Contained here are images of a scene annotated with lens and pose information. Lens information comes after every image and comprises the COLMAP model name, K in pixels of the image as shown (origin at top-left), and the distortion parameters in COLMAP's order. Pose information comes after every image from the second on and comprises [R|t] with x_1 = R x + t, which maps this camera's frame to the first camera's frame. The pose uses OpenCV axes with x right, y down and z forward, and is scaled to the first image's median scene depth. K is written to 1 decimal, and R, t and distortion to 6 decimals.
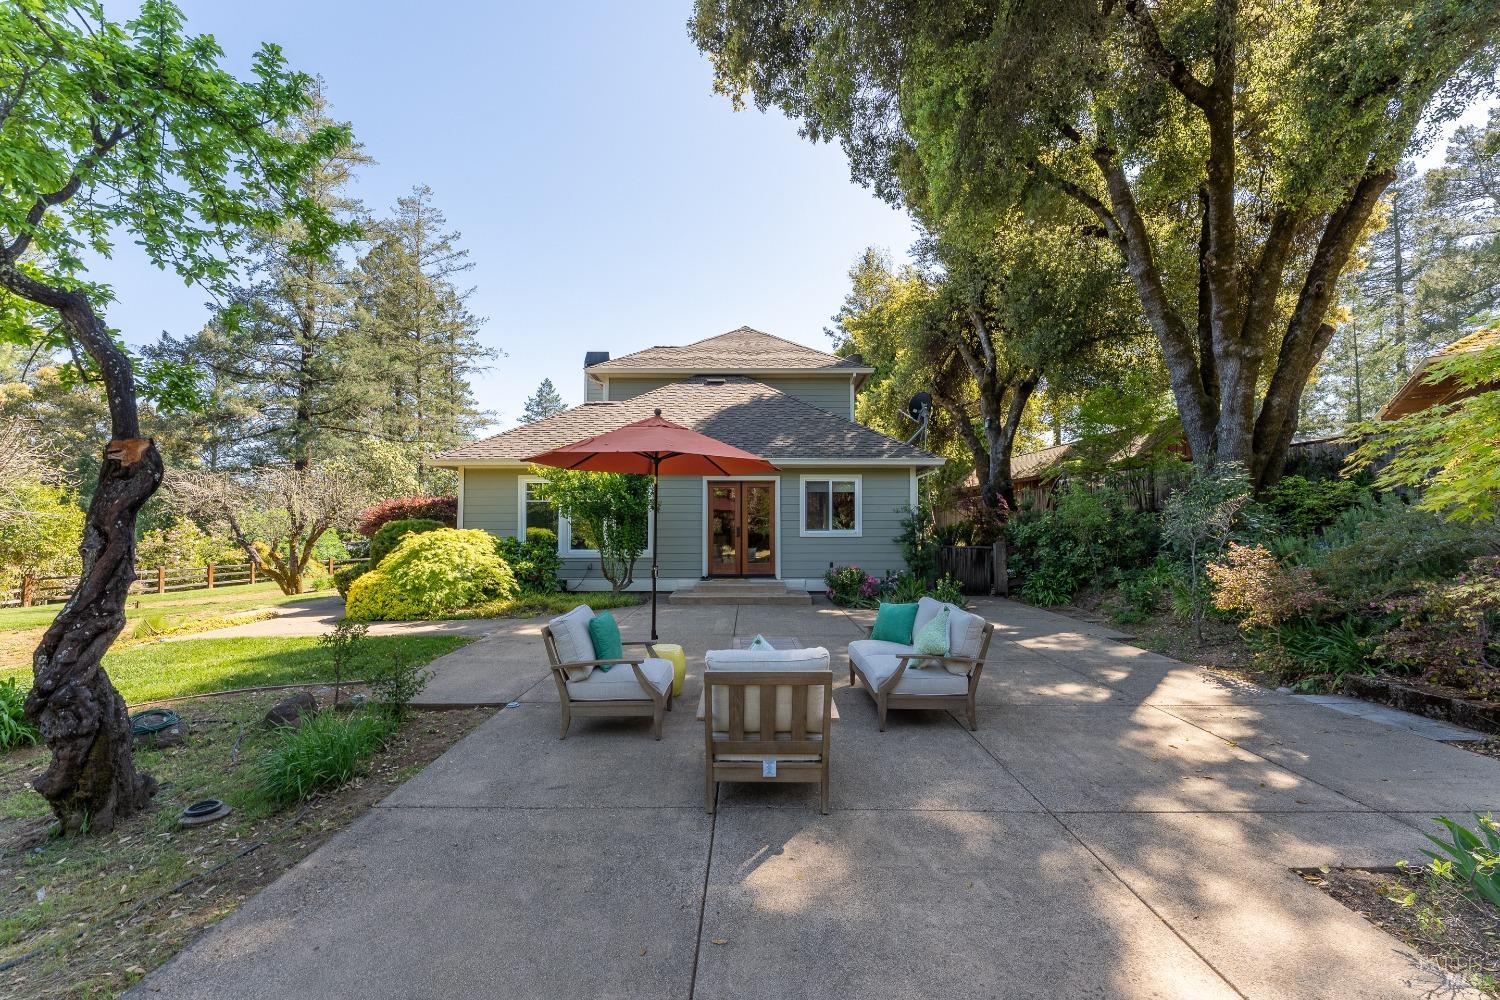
lens RADIAL K [[610.3, 0, 766.0], [0, 610.3, 505.5], [0, 0, 1]] dist [0.002936, -0.000875]
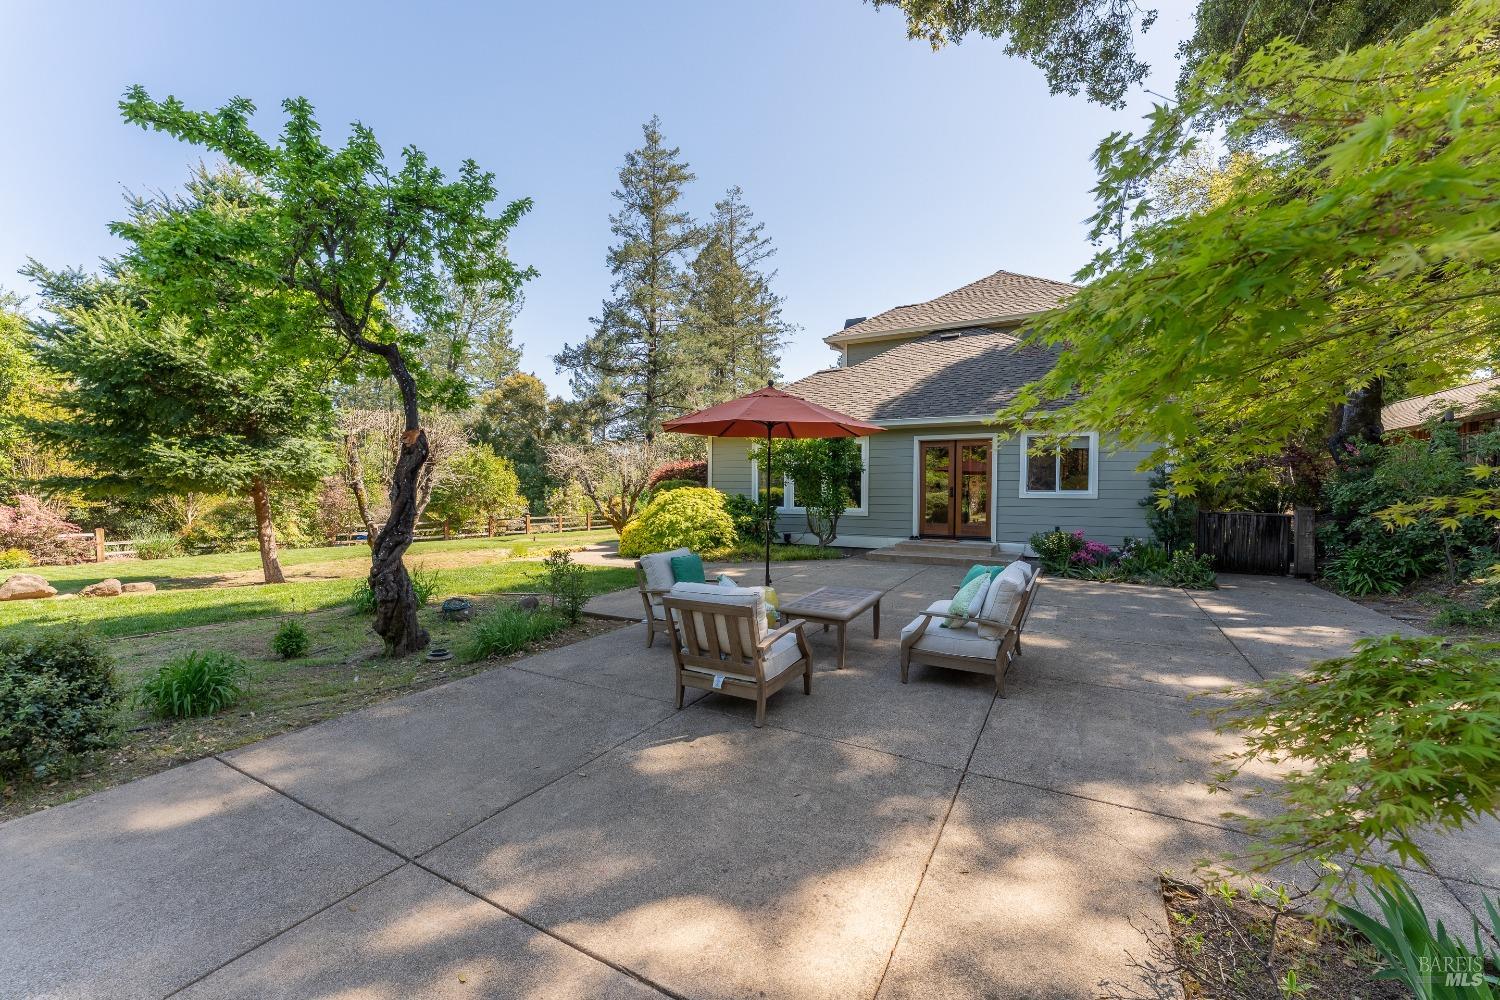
lens RADIAL K [[610.3, 0, 757.8], [0, 610.3, 499.2], [0, 0, 1]] dist [0.002936, -0.000875]
pose [[0.874571, 0.013486, -0.484709, 0.186232], [0.012201, 0.998685, 0.049801, 0.002677], [0.484744, -0.049468, 0.873256, -0.000784]]
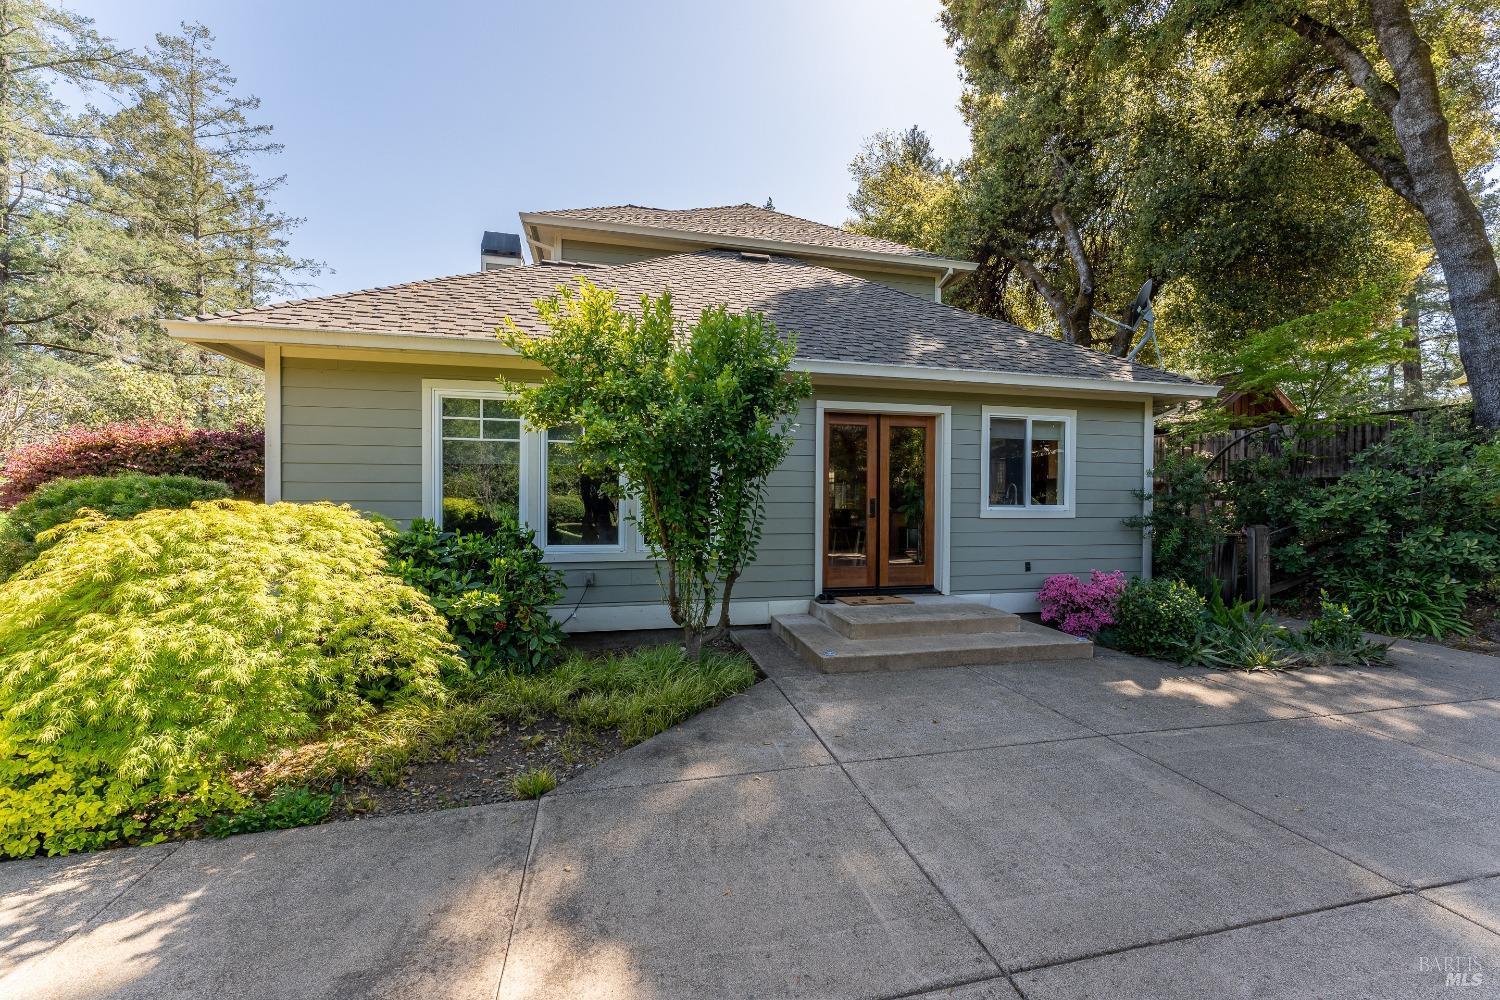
lens RADIAL K [[610.3, 0, 769.3], [0, 610.3, 507.2], [0, 0, 1]] dist [0.002936, -0.000875]
pose [[0.975523, 0.003106, 0.219873, -0.297862], [-0.014725, 0.998579, 0.051224, 0.018807], [-0.219402, -0.053208, 0.974183, 0.589904]]
